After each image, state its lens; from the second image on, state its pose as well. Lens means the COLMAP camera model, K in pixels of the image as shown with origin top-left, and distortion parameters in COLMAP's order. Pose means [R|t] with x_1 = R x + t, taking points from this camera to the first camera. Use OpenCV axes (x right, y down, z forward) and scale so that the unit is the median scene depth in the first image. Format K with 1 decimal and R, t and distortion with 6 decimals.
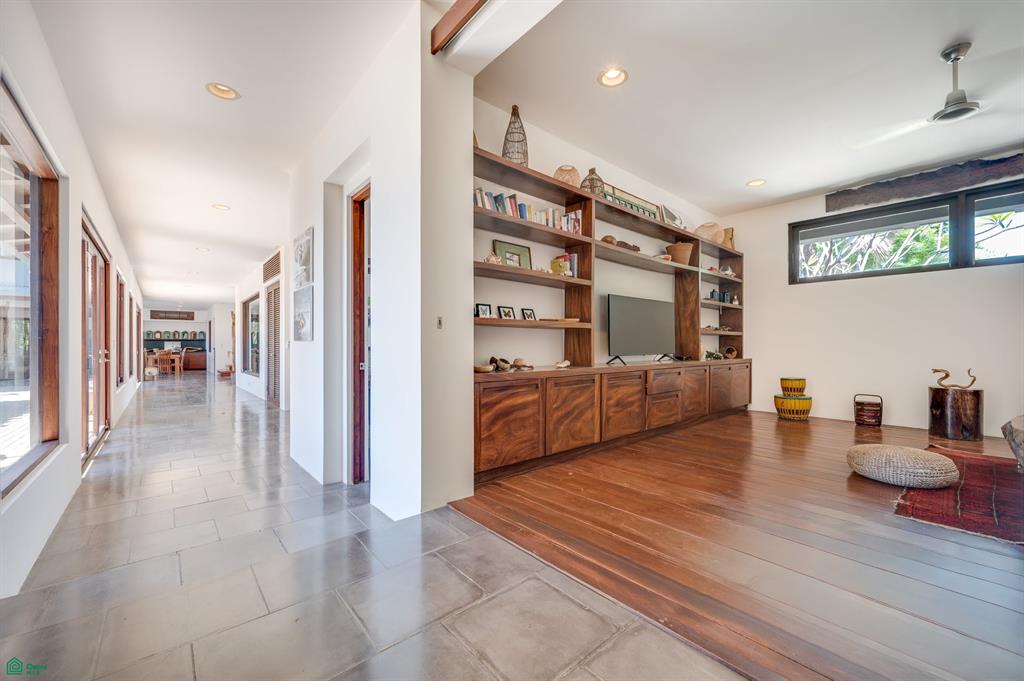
lens RADIAL K [[405.1, 0, 518.9], [0, 405.1, 347.9], [0, 0, 1]] dist [-0.001056, 0.000003]
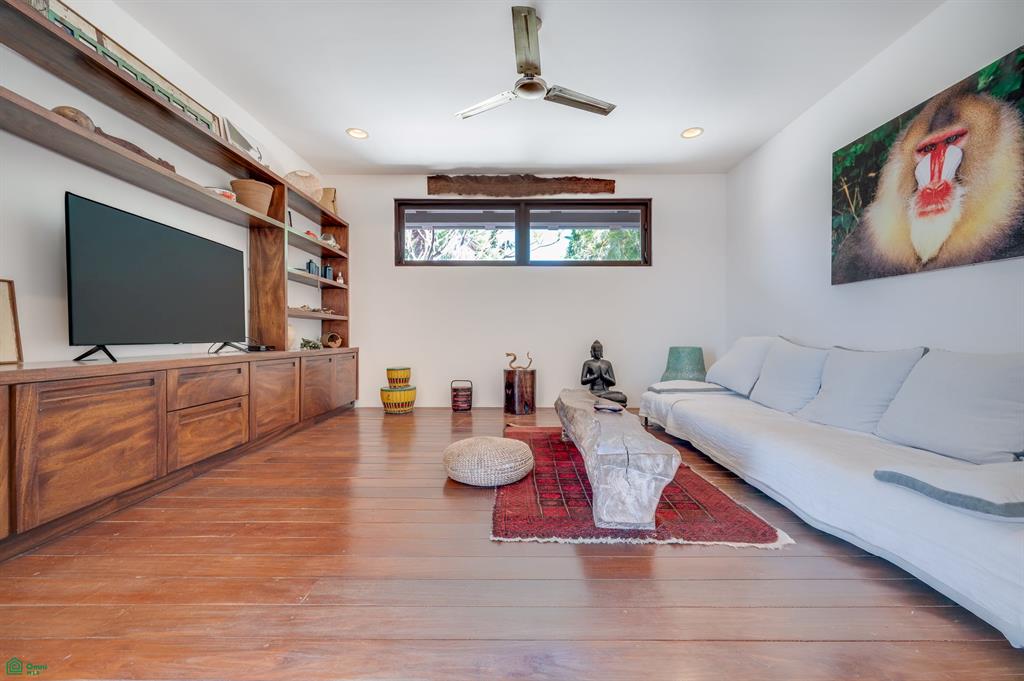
lens RADIAL K [[411.5, 0, 514.2], [0, 411.5, 336.8], [0, 0, 1]] dist [-0.018671, 0.000183]
pose [[0.667291, 0.000454, 0.744797, 0.176577], [0.004171, 0.999982, -0.004346, 0.010958], [-0.744786, 0.006007, 0.667277, 0.206468]]
